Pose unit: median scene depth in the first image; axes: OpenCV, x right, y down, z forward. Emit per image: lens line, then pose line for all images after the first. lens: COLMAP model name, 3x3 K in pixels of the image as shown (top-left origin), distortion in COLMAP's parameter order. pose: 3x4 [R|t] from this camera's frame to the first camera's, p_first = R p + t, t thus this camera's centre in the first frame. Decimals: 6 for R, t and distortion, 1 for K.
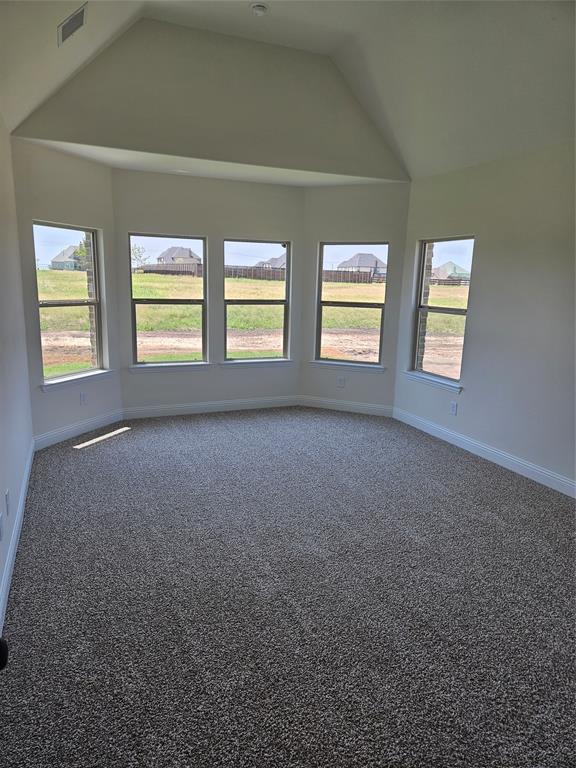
lens RADIAL K [[518.0, 0, 285.7], [0, 518.0, 379.2], [0, 0, 1]] dist [0.064049, -0.050913]
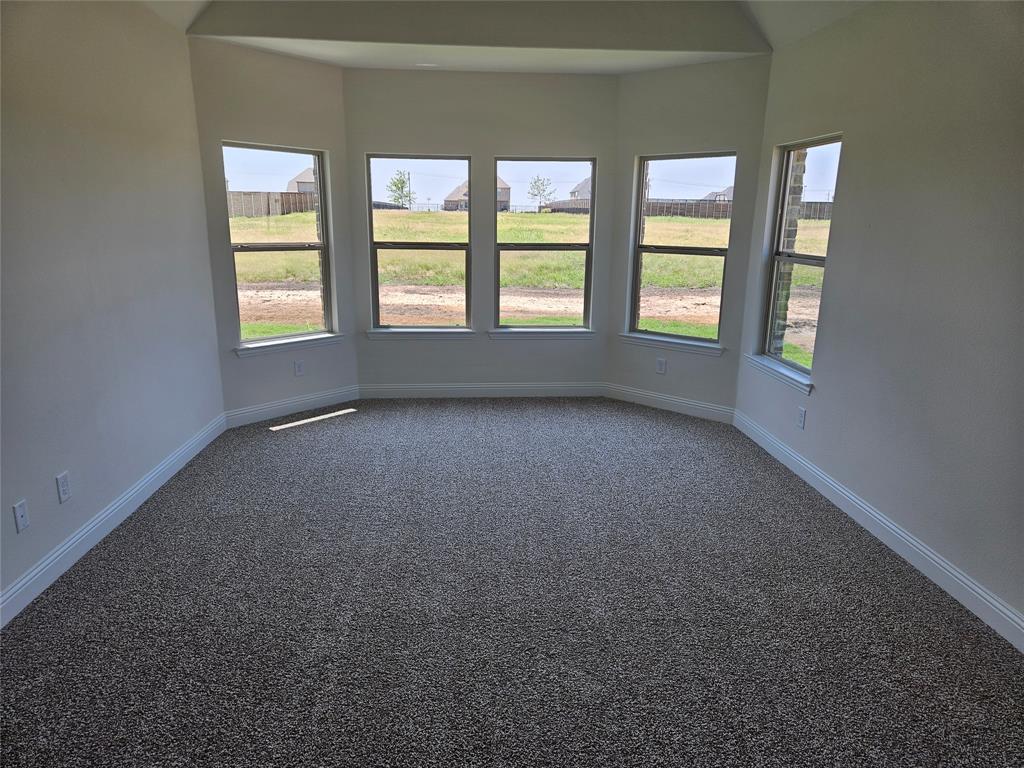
lens RADIAL K [[690.7, 0, 513.1], [0, 690.7, 385.0], [0, 0, 1]] dist [0.064049, -0.050913]
pose [[0.947736, 0.063683, -0.312636, 0.227725], [-0.049801, 0.997394, 0.052197, -0.008416], [0.315145, -0.033899, 0.948438, 0.091573]]
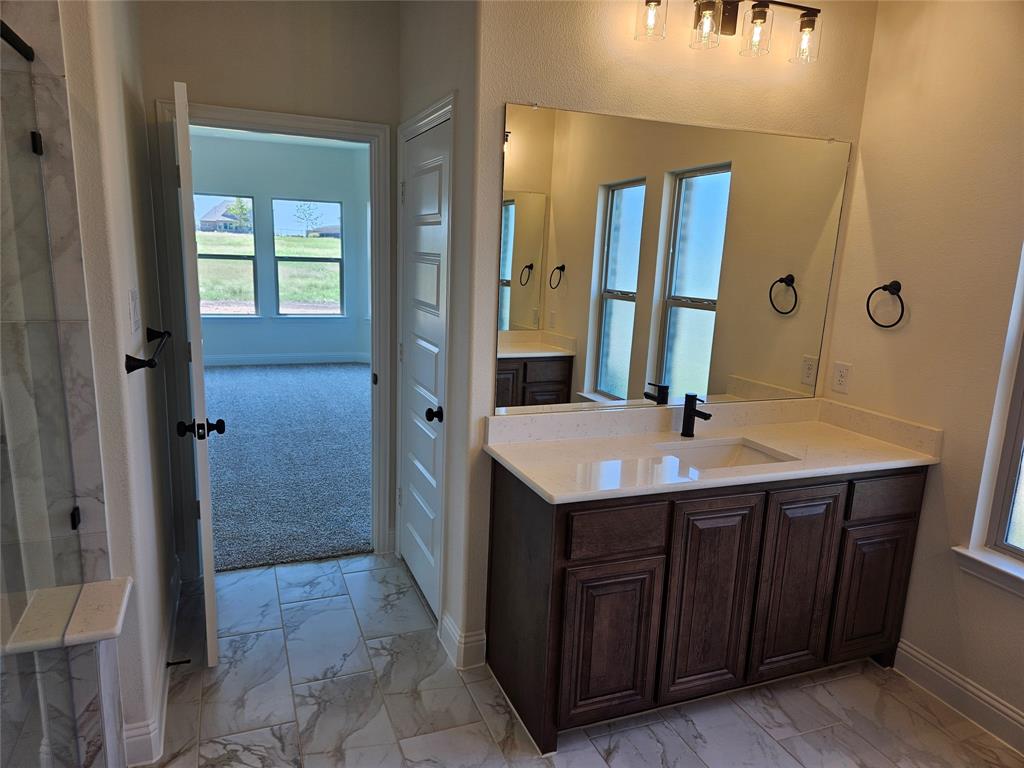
lens RADIAL K [[690.7, 0, 506.1], [0, 690.7, 395.3], [0, 0, 1]] dist [0.064049, -0.050913]
pose [[0.999821, 0.013739, -0.013025, 0.388380], [-0.013480, 0.999714, 0.019770, 0.098489], [0.013293, -0.019591, 0.999720, -0.426135]]
